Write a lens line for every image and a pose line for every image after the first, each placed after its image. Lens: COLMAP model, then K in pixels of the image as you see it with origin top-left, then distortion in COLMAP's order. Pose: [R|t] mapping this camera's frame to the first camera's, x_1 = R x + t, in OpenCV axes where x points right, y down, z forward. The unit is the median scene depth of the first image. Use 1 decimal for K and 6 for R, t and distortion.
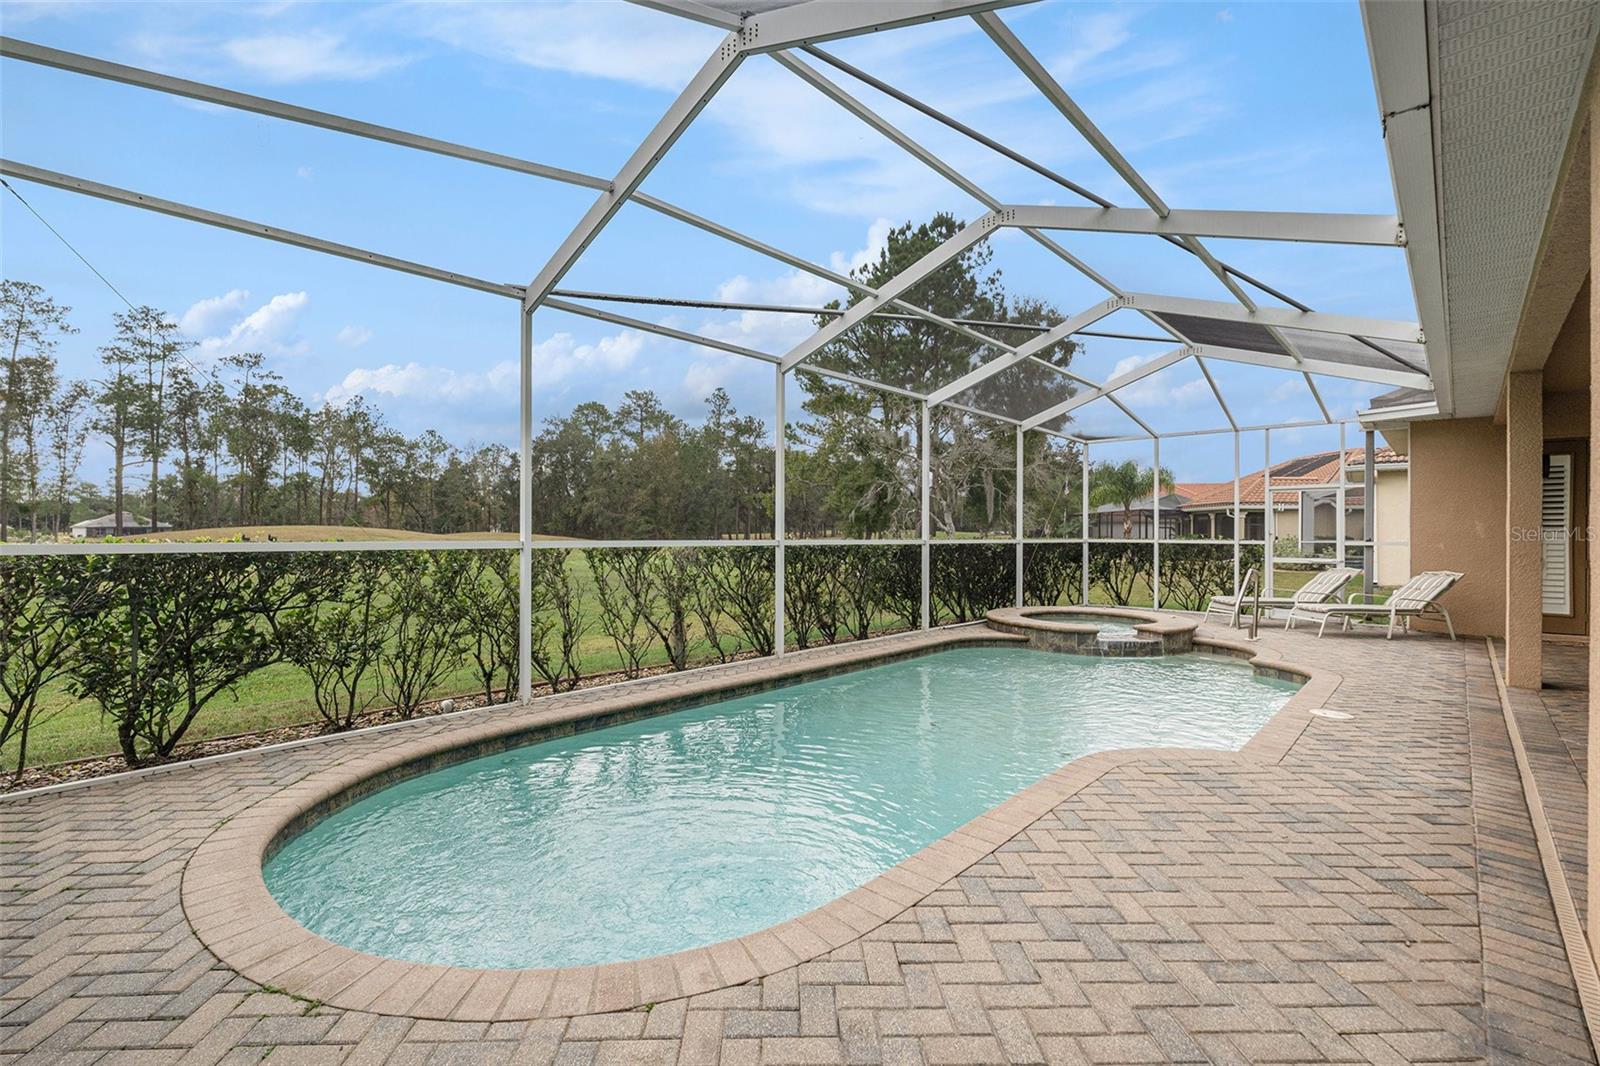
lens RADIAL K [[713.0, 0, 796.6], [0, 713.0, 535.1], [0, 0, 1]] dist [-0.009532, 0.000827]
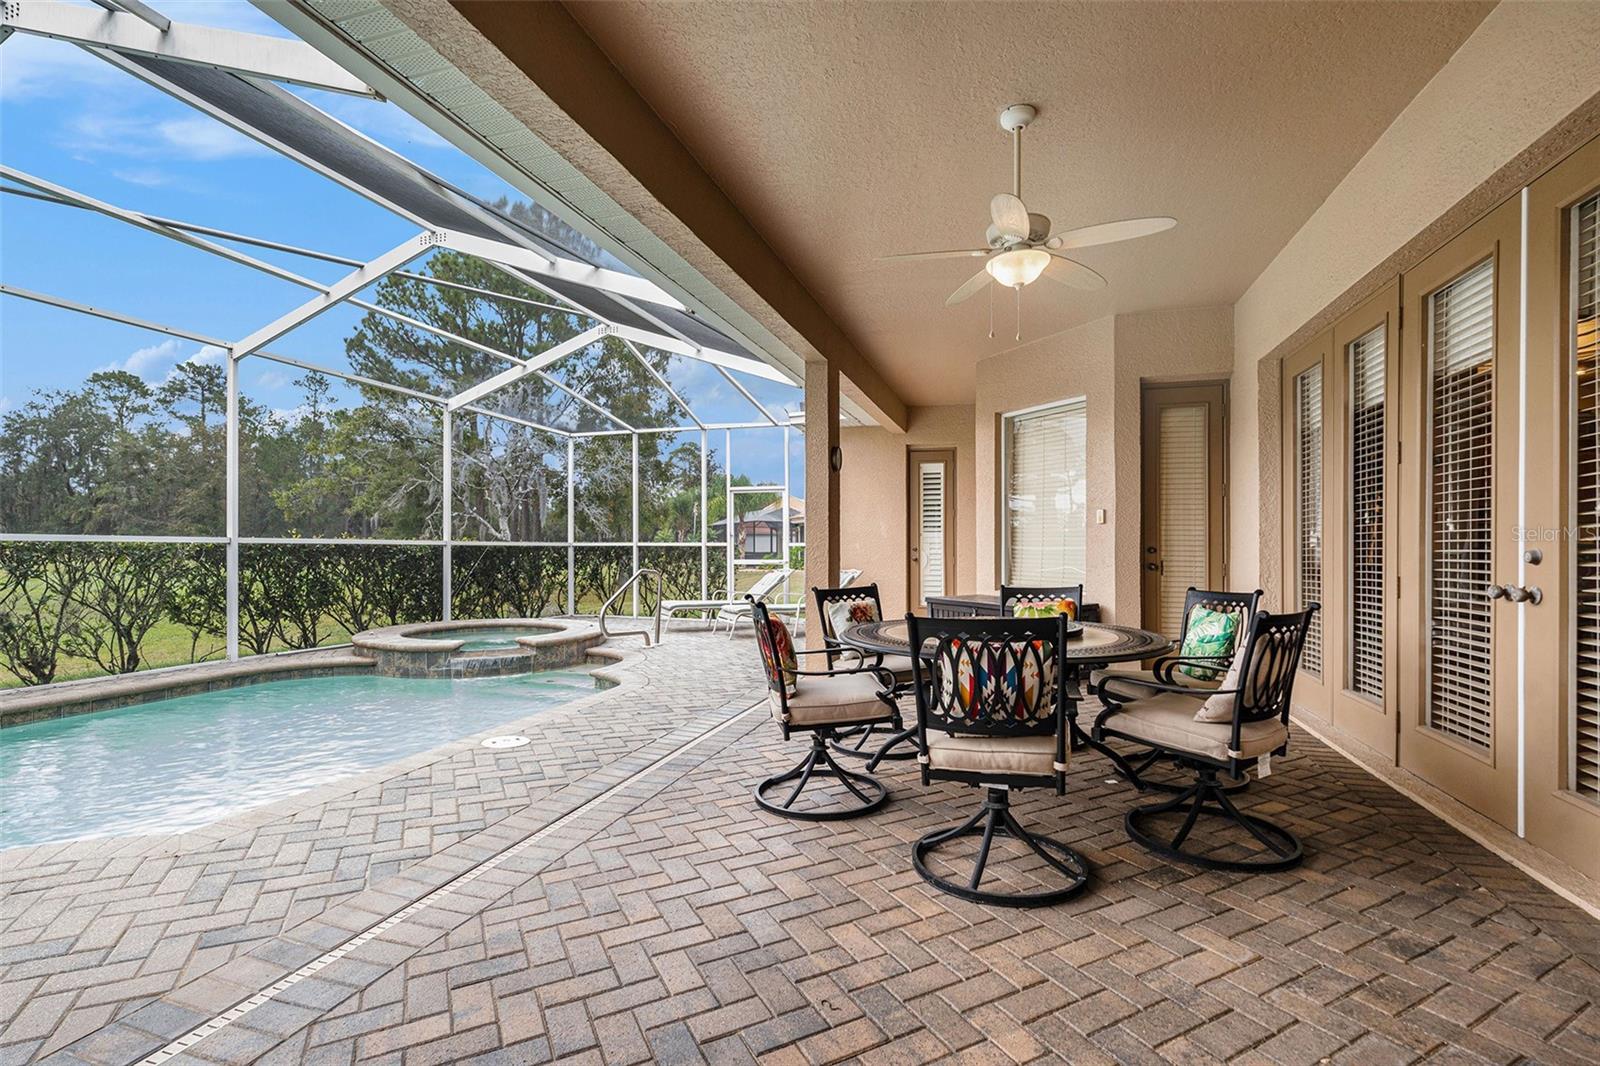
lens RADIAL K [[713.0, 0, 808.1], [0, 713.0, 542.6], [0, 0, 1]] dist [-0.009532, 0.000827]
pose [[0.894787, 0.000280, 0.446493, 0.186682], [0.002900, 0.999975, -0.006440, 0.008882], [-0.446484, 0.007057, 0.894764, 0.036863]]
